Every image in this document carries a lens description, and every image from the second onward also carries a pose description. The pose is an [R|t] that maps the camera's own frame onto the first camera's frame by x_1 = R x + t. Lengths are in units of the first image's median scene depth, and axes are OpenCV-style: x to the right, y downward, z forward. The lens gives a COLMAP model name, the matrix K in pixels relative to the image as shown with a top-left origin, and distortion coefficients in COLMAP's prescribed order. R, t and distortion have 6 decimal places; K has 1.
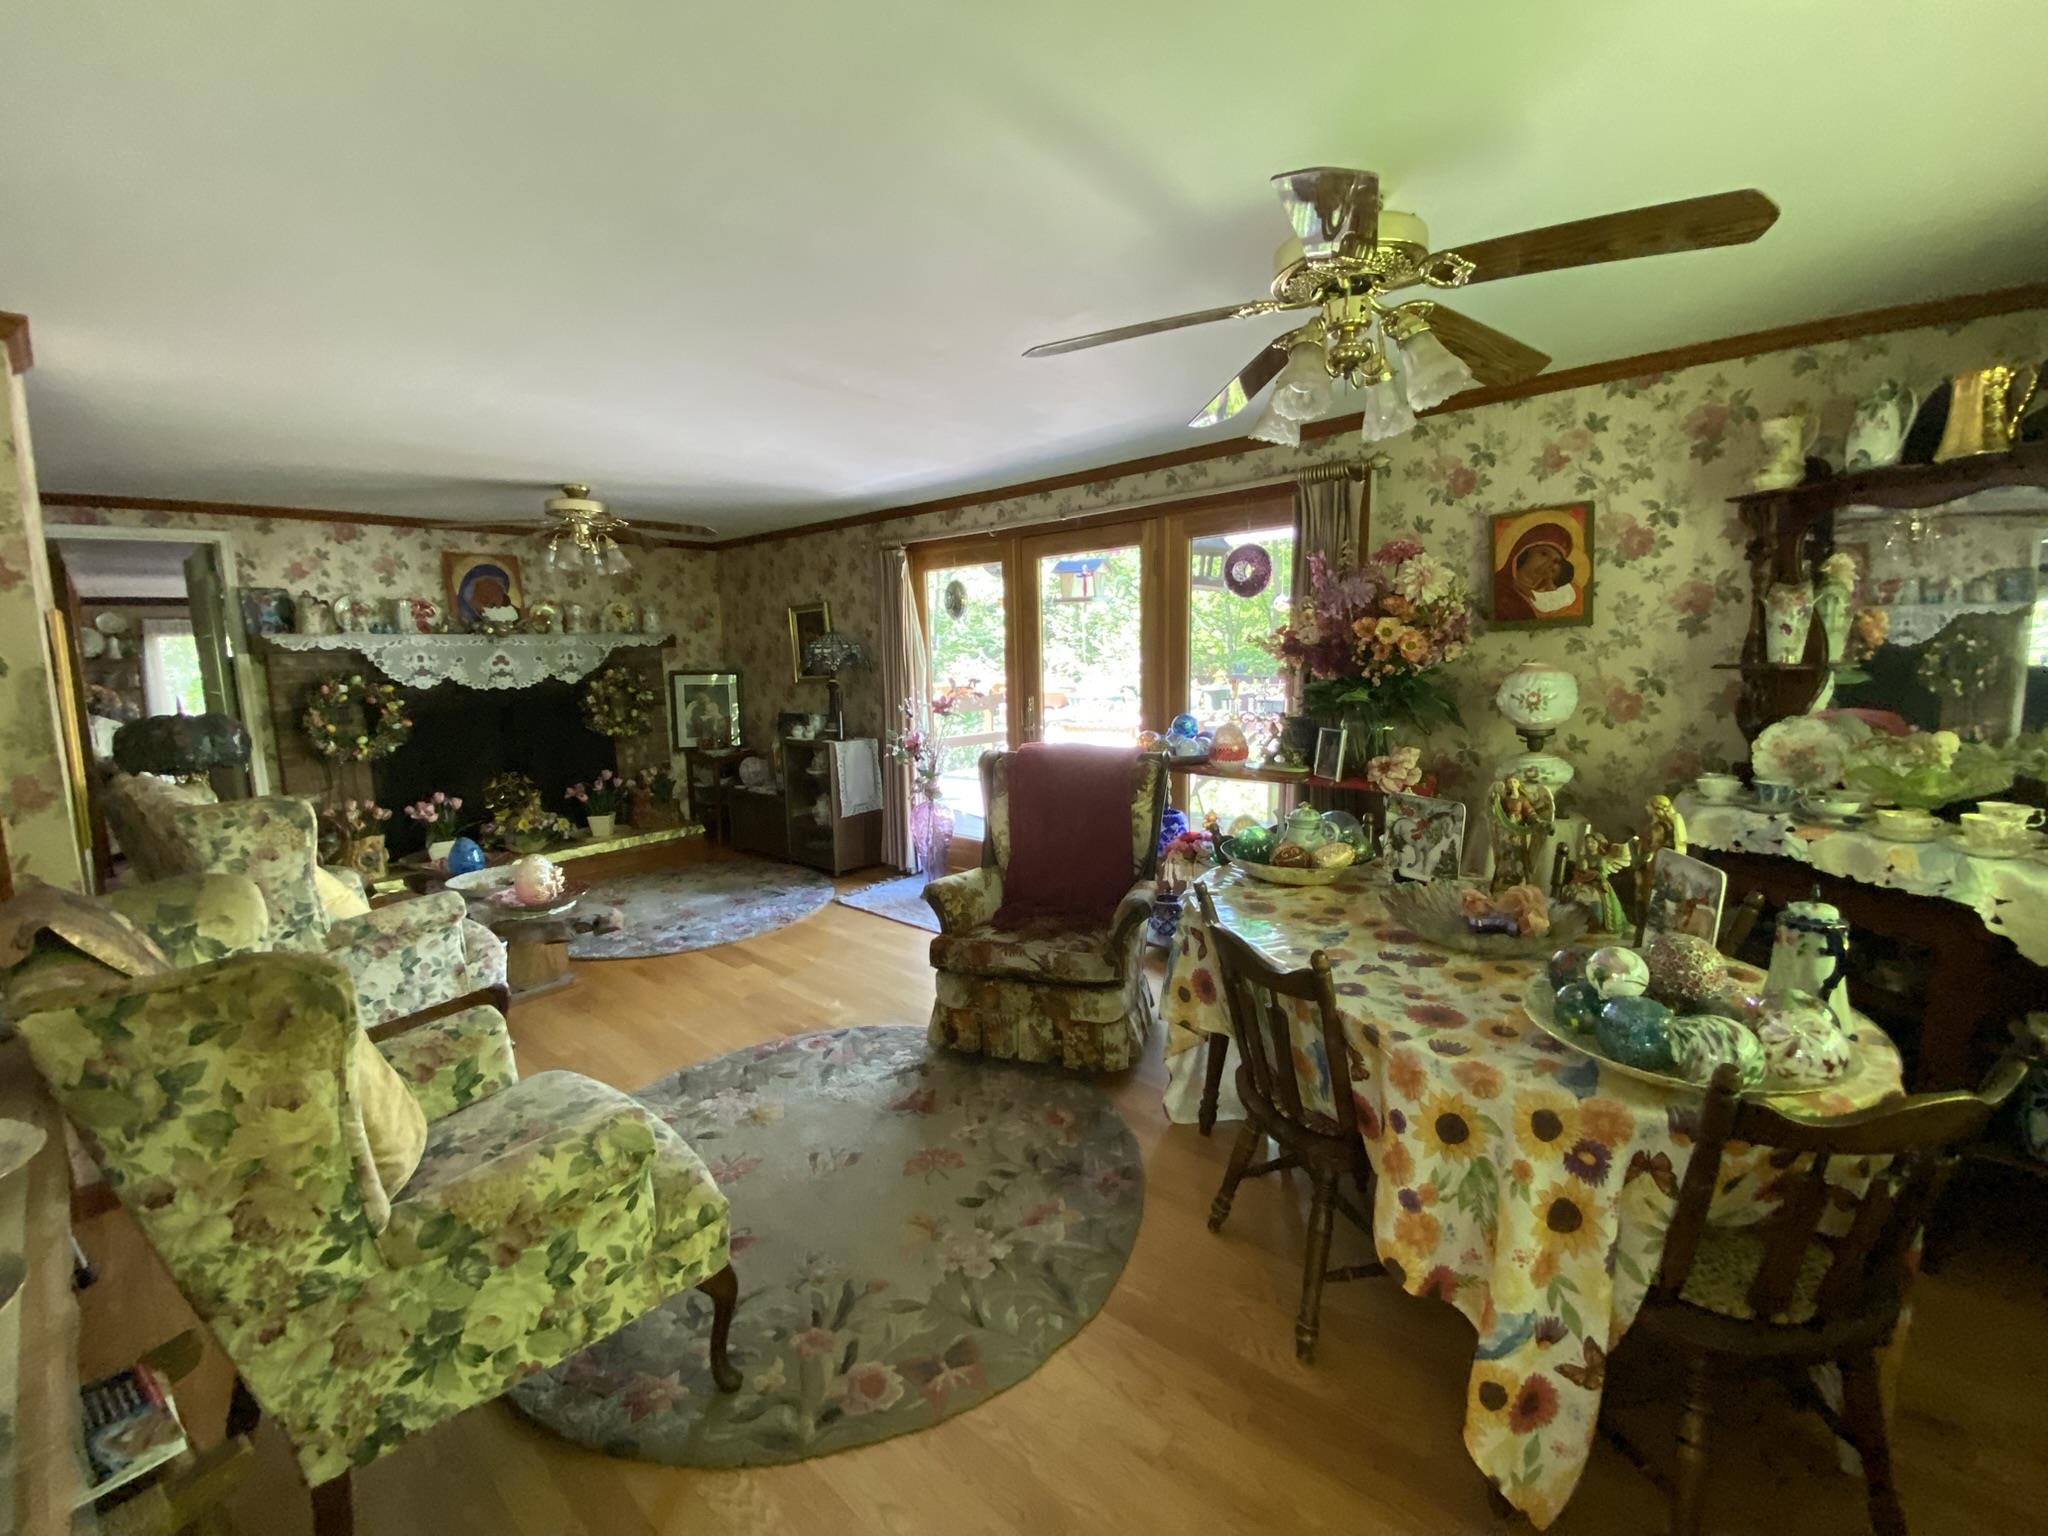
lens RADIAL K [[823.4, 0, 1038.2], [0, 823.4, 761.8], [0, 0, 1]] dist [-0.000170, -0.023758]
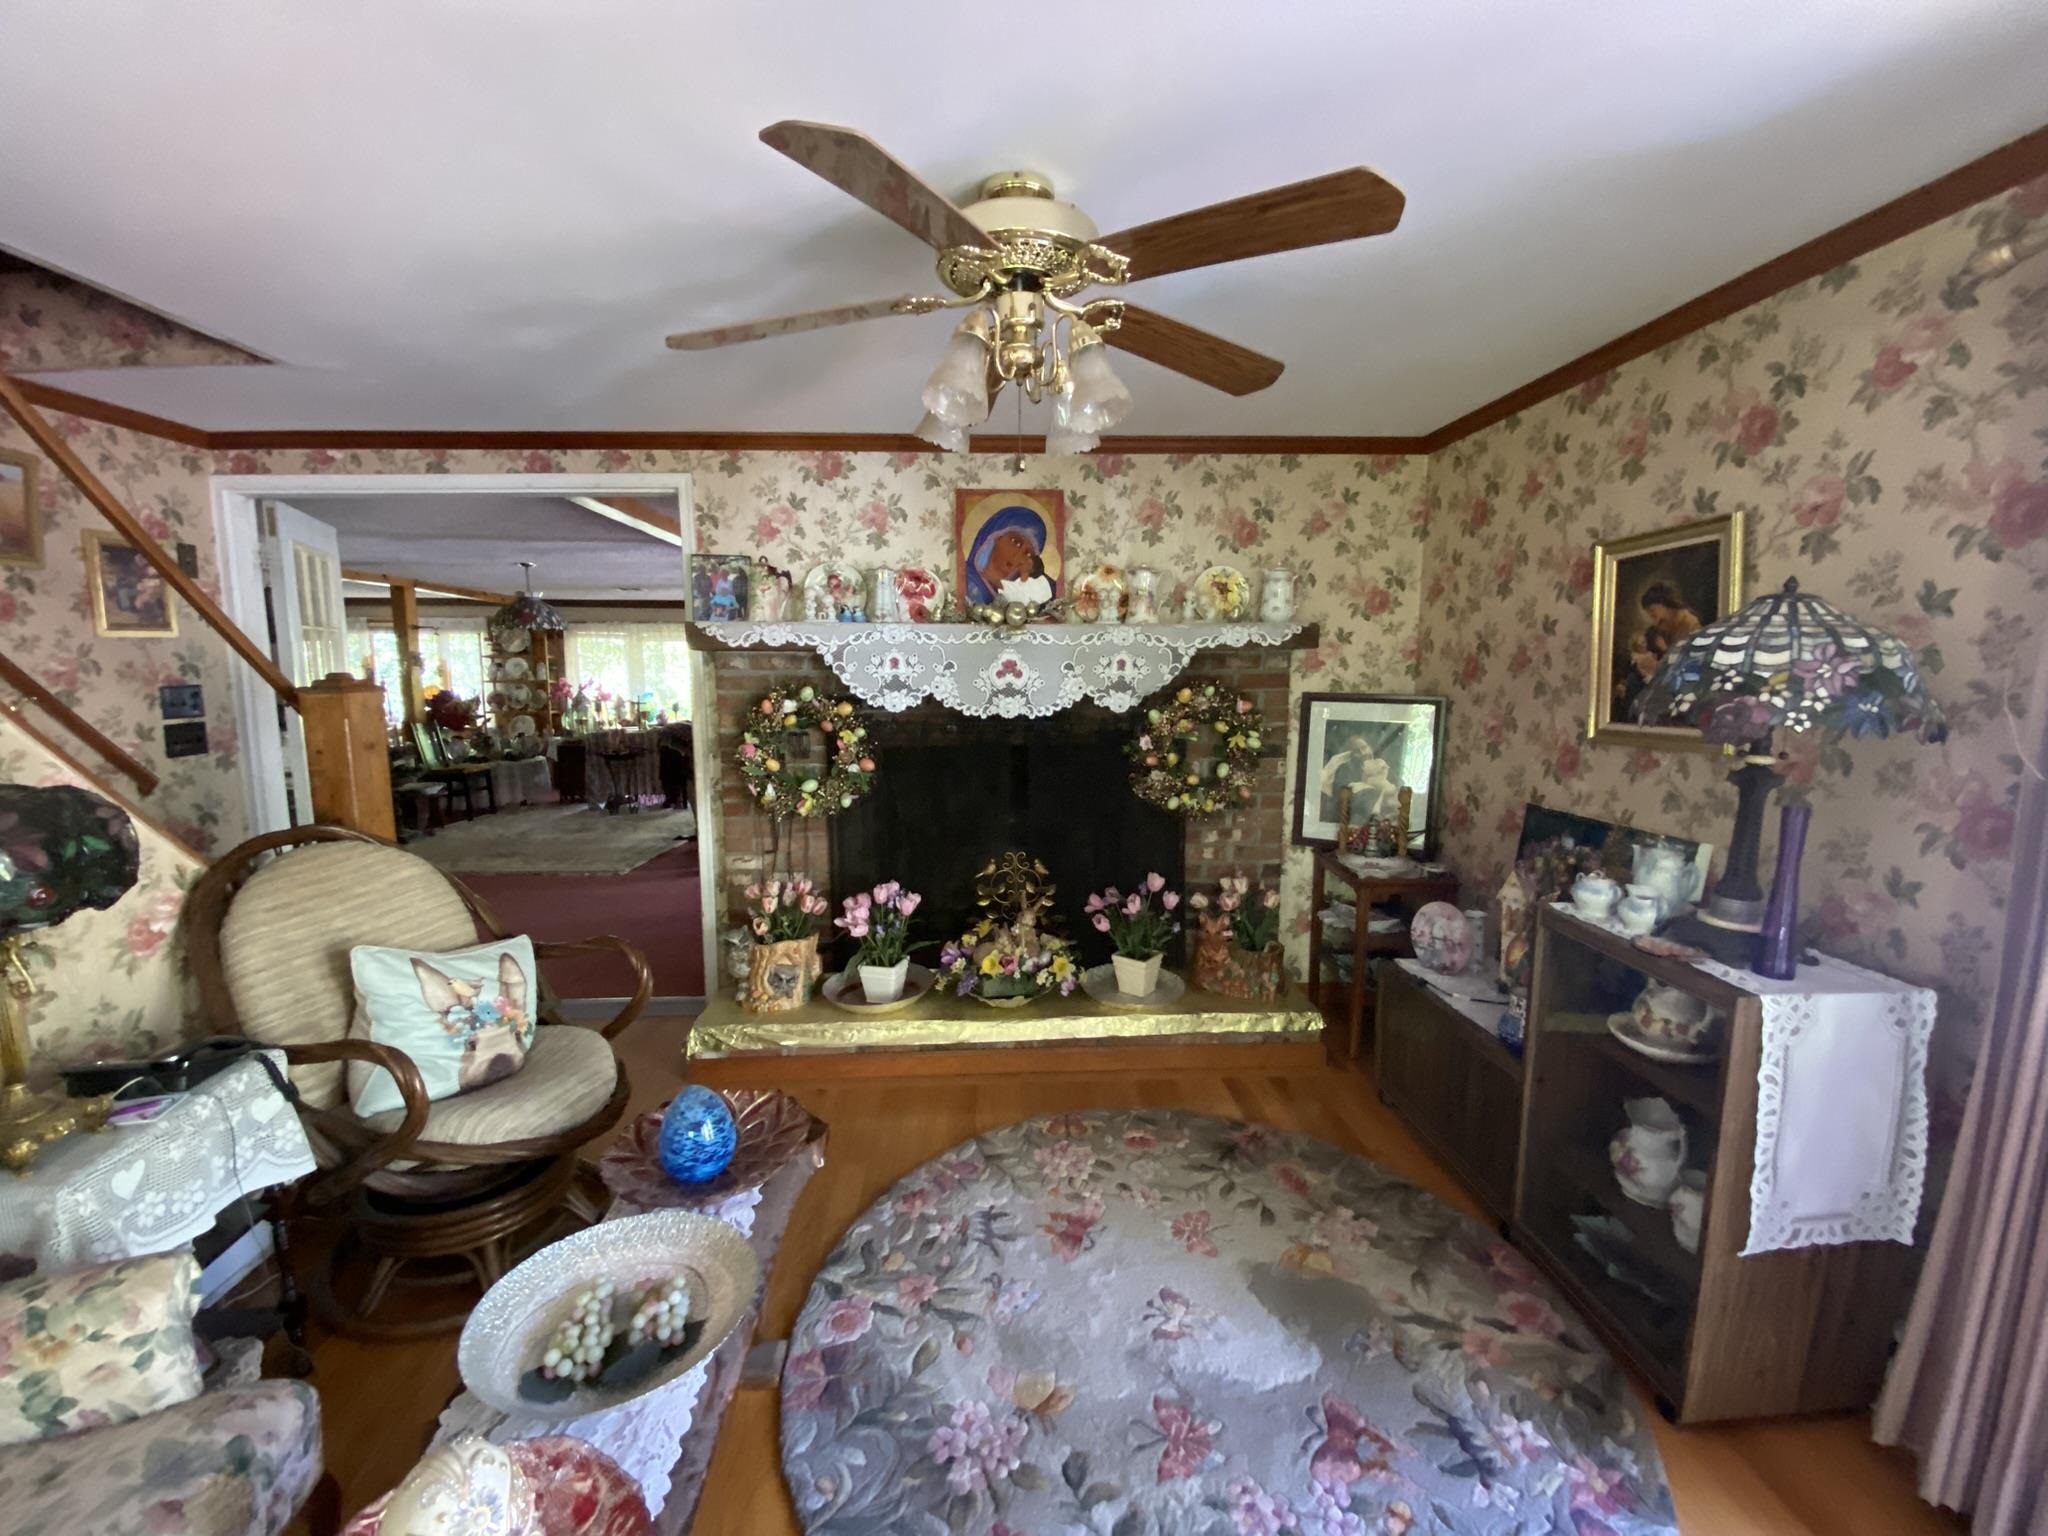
lens RADIAL K [[835.1, 0, 1024.0], [0, 835.1, 768.0], [0, 0, 1]] dist [0.060641, -0.034080]
pose [[0.681059, 0.108647, -0.724123, -0.204886], [-0.107402, 0.993057, 0.047982, -0.081786], [0.724308, 0.045093, 0.688000, 0.591367]]
